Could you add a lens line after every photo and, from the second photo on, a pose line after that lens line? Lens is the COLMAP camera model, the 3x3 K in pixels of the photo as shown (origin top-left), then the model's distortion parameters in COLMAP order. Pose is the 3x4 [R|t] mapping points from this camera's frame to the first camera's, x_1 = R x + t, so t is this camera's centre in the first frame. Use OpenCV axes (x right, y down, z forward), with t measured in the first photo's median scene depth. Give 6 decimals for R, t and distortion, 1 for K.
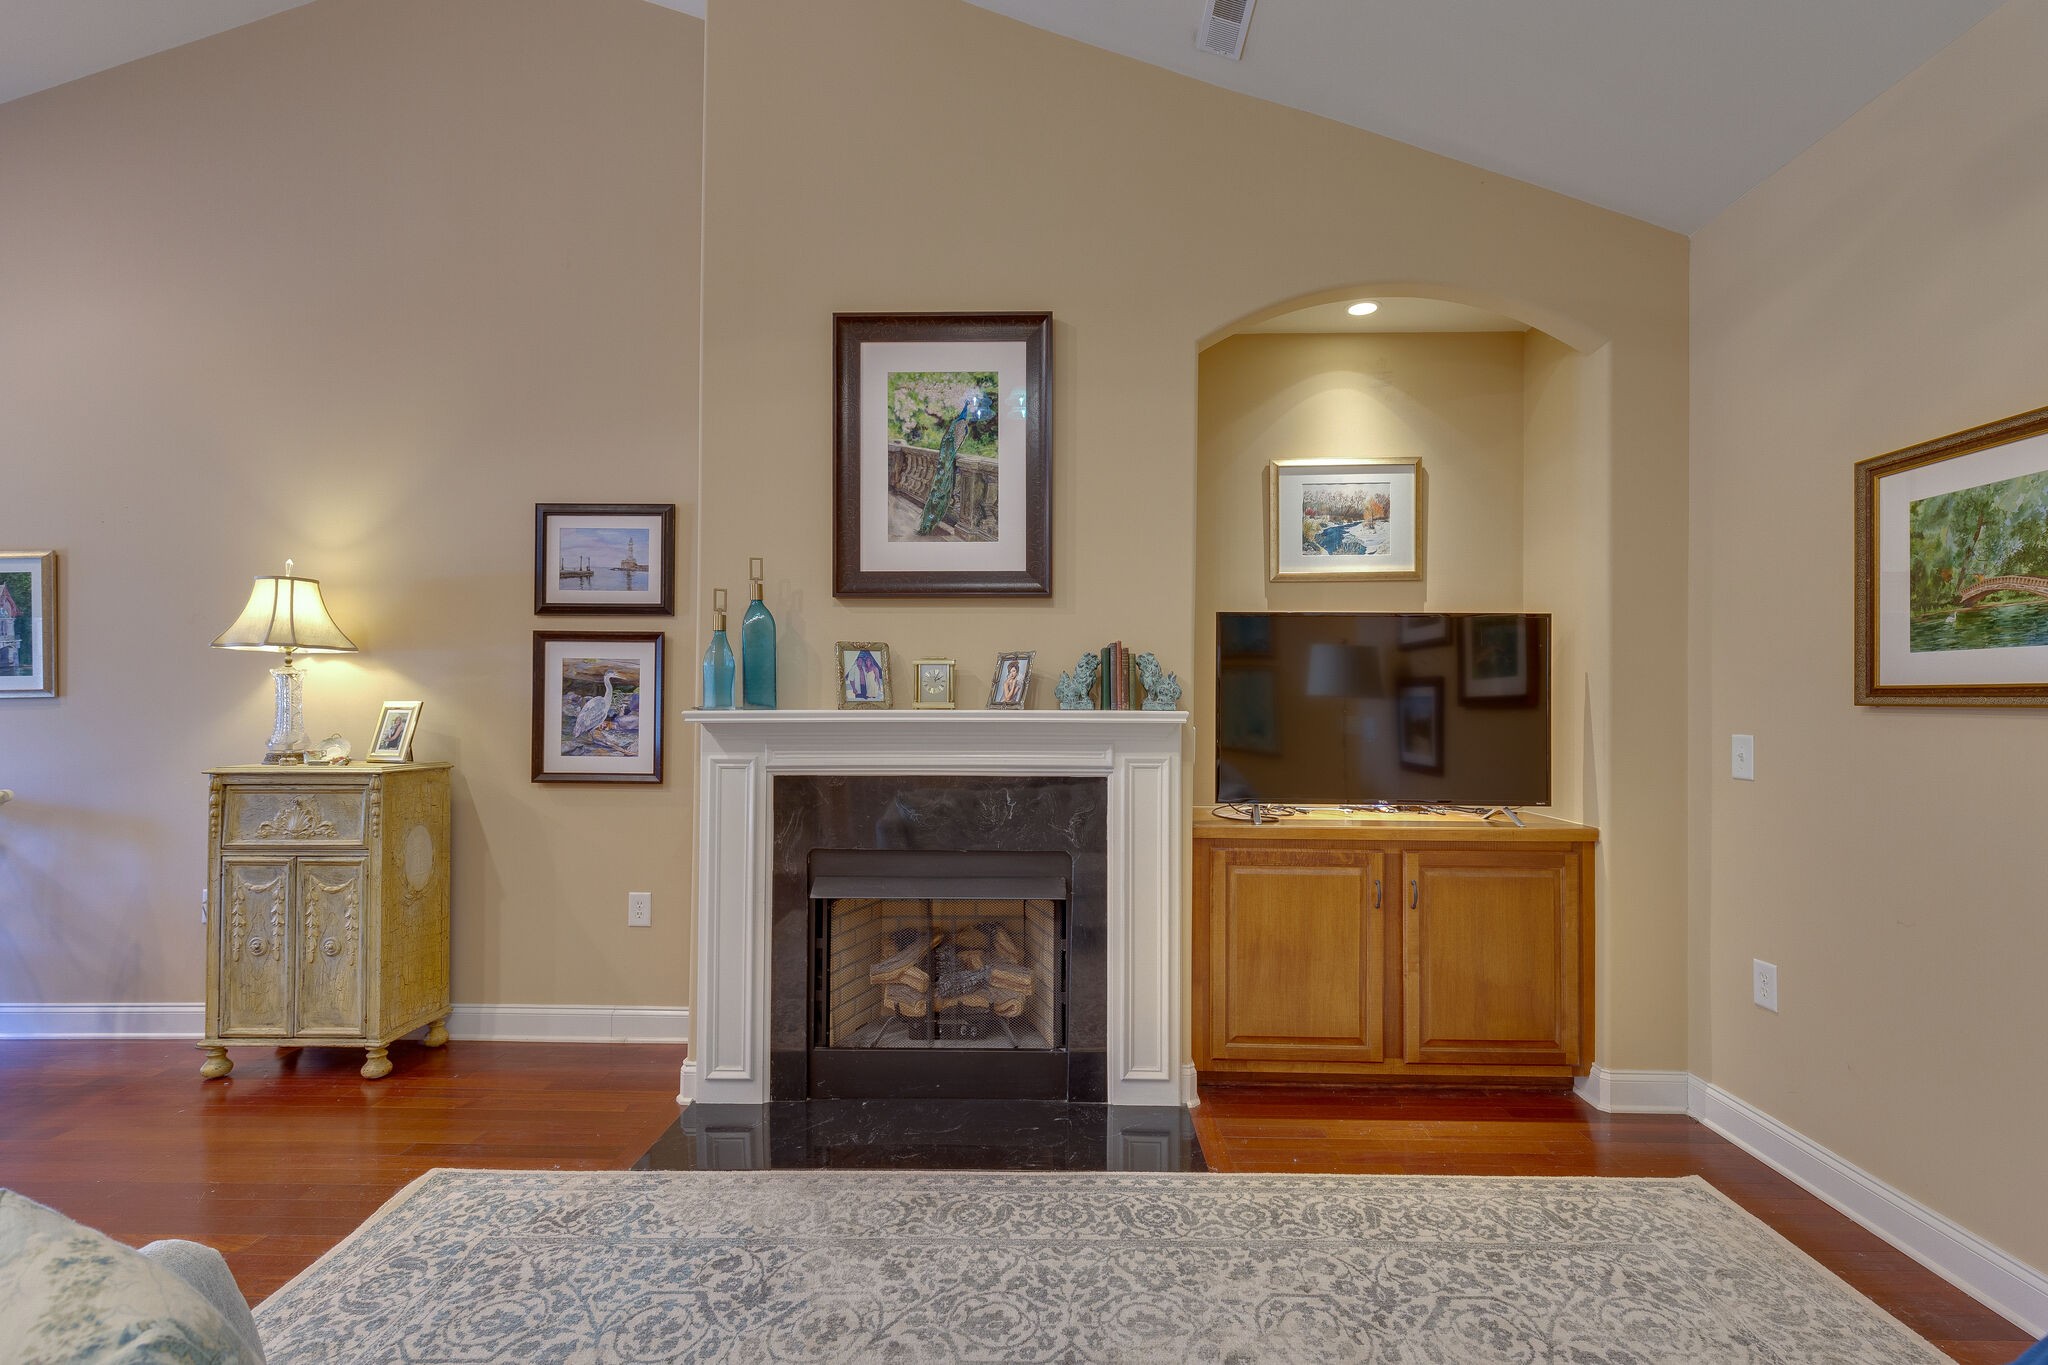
lens RADIAL K [[925.1, 0, 1041.0], [0, 925.1, 697.0], [0, 0, 1]] dist [0.009392, -0.001938]
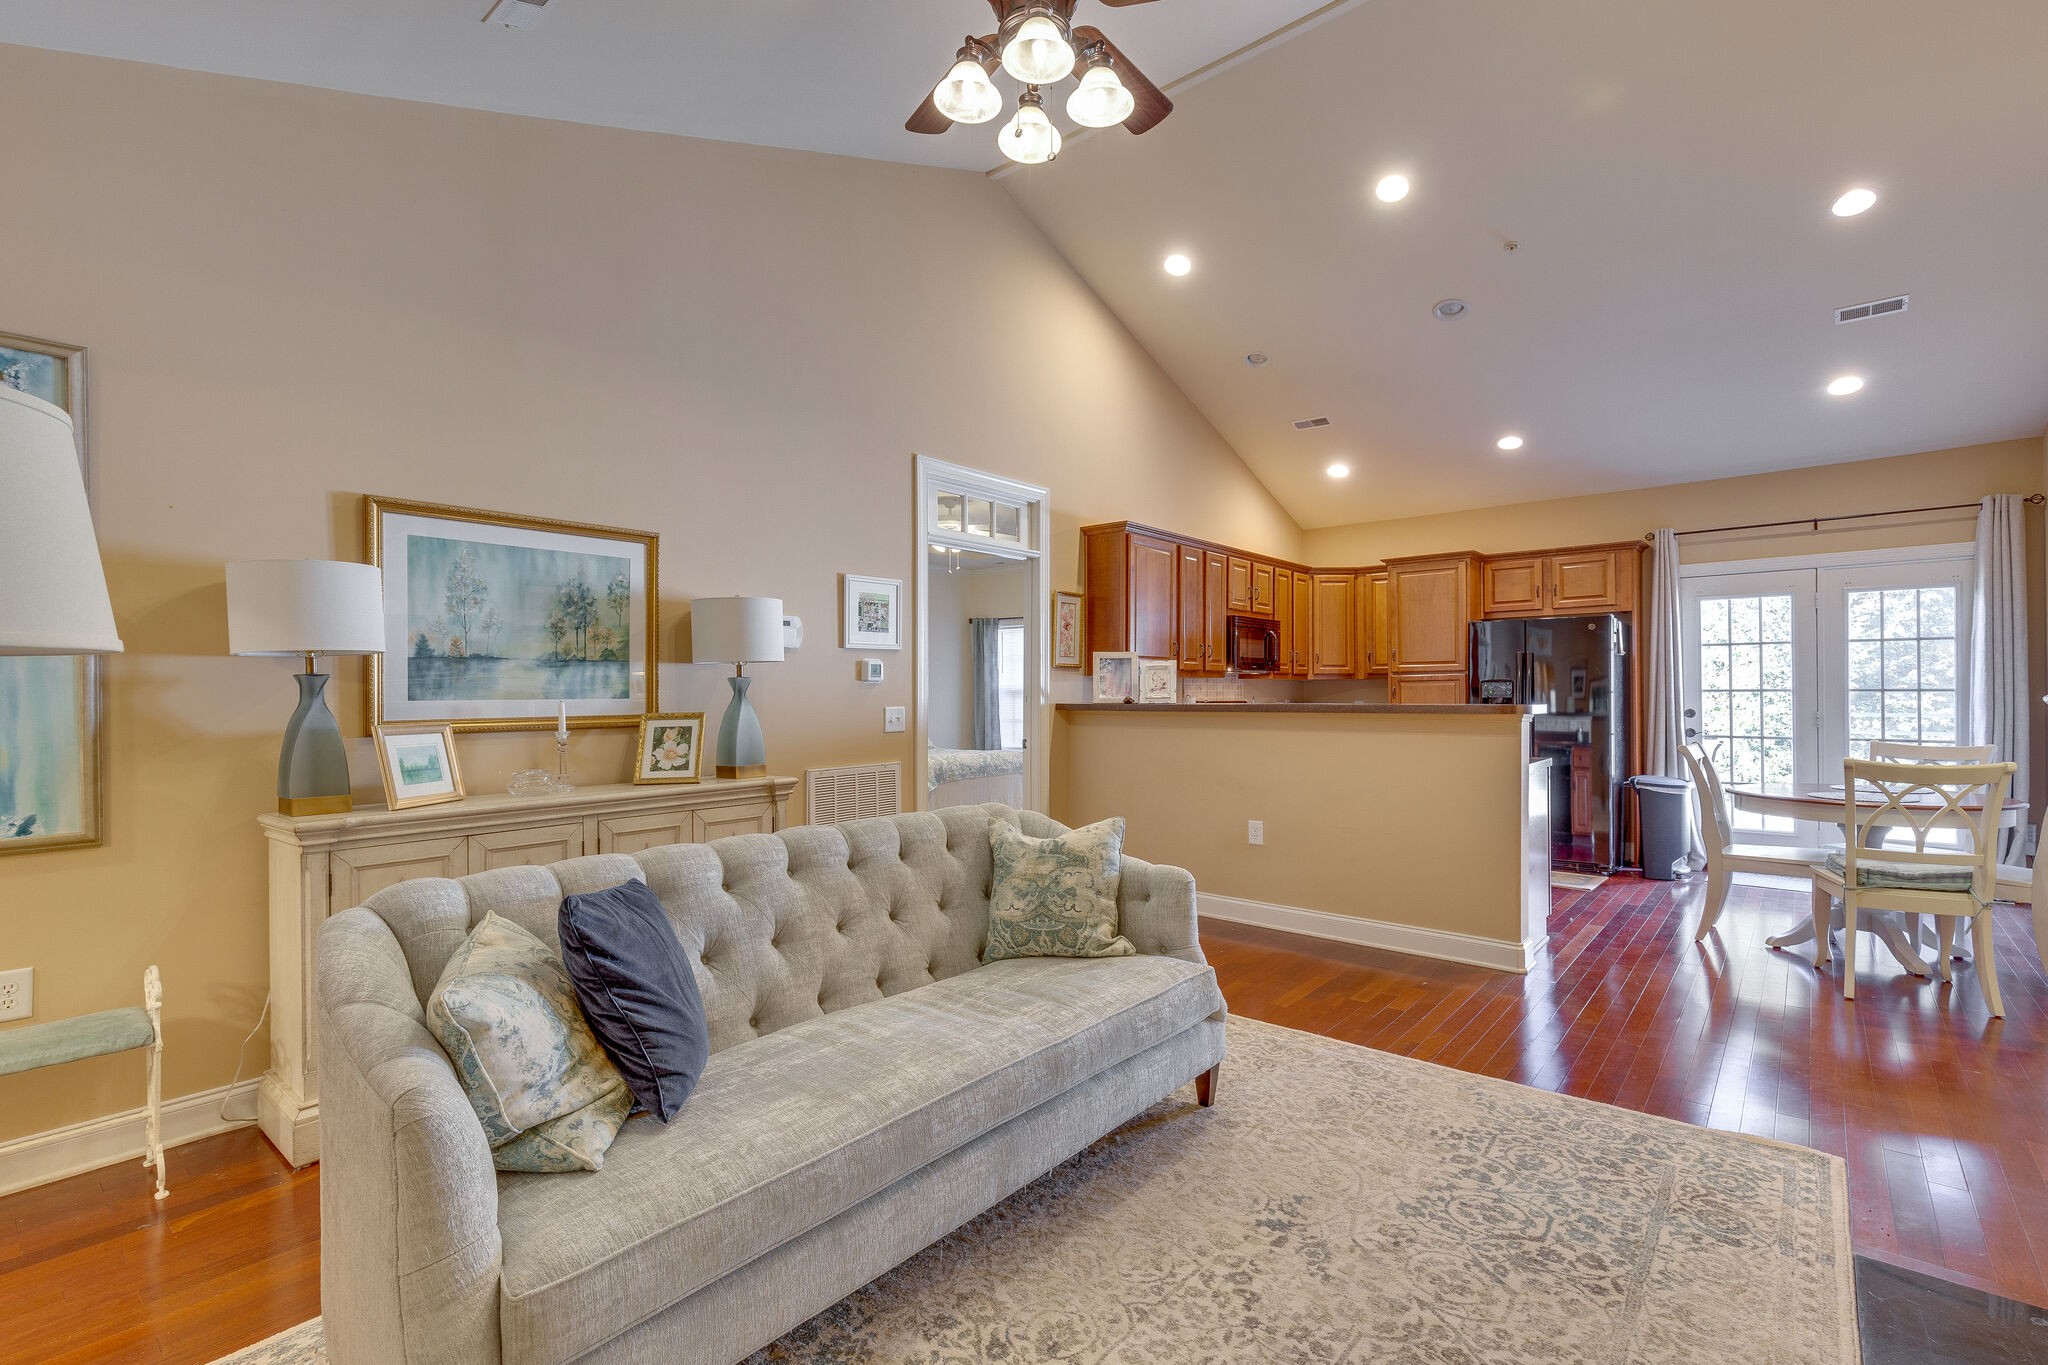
lens RADIAL K [[925.1, 0, 1037.5], [0, 925.1, 691.6], [0, 0, 1]] dist [0.009392, -0.001938]
pose [[-0.623742, -0.000394, -0.781630, 0.543616], [0.013805, 0.999838, -0.011520, 0.010752], [0.781508, -0.017976, -0.623636, 0.802098]]
